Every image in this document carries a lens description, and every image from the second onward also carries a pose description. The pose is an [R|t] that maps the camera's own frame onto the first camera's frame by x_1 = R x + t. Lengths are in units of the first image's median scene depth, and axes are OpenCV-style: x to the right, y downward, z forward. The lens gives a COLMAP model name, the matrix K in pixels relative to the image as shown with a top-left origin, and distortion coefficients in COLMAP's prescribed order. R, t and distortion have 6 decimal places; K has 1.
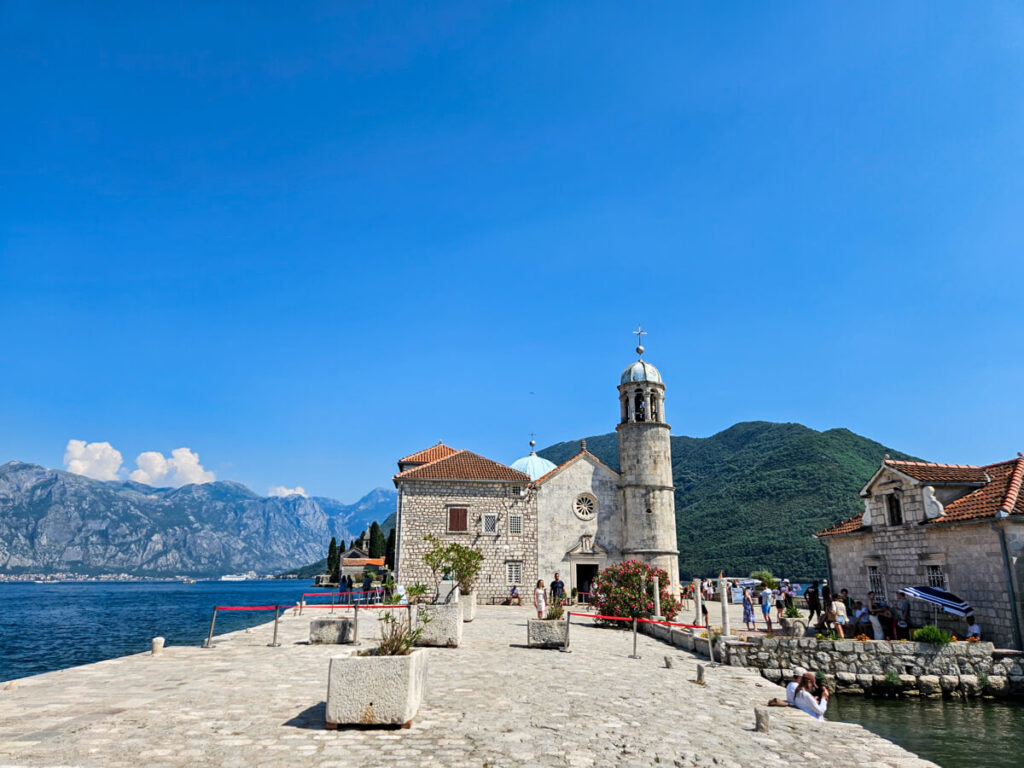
lens RADIAL K [[695.5, 0, 512.0], [0, 695.5, 384.0], [0, 0, 1]] dist [0.055241, -0.035275]
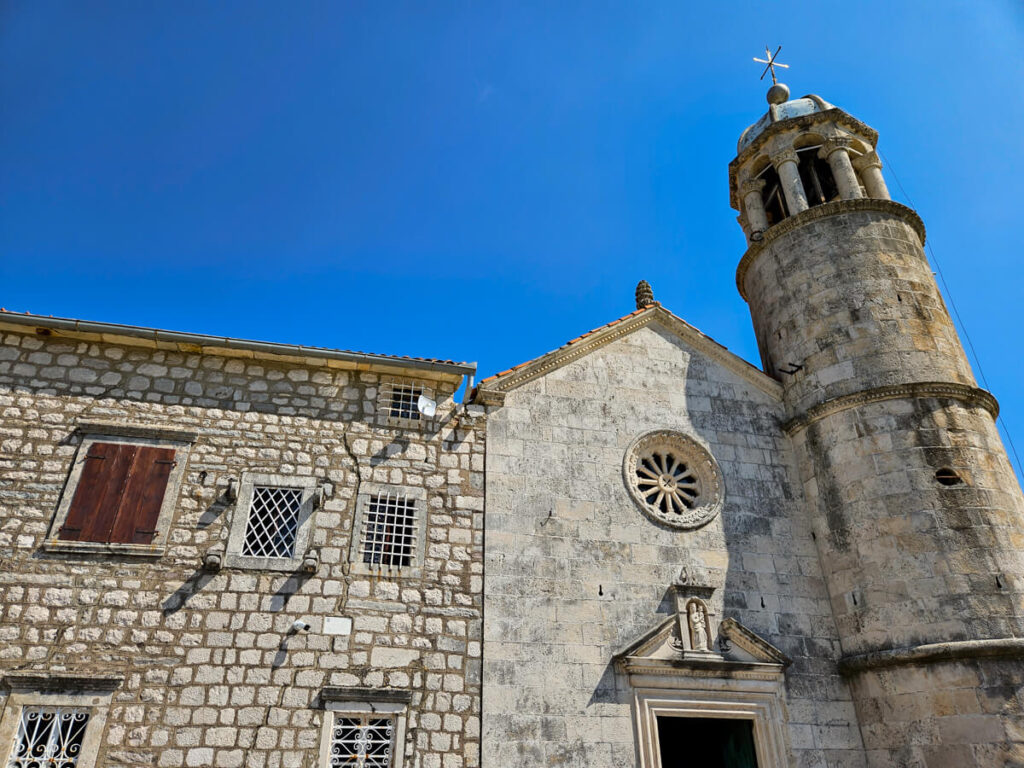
lens RADIAL K [[695.5, 0, 512.0], [0, 695.5, 384.0], [0, 0, 1]] dist [0.055241, -0.035275]
pose [[0.998958, 0.018414, 0.041760, 0.034612], [-0.006693, 0.964212, -0.265049, 0.214607], [-0.045146, 0.264494, 0.963330, 0.755332]]
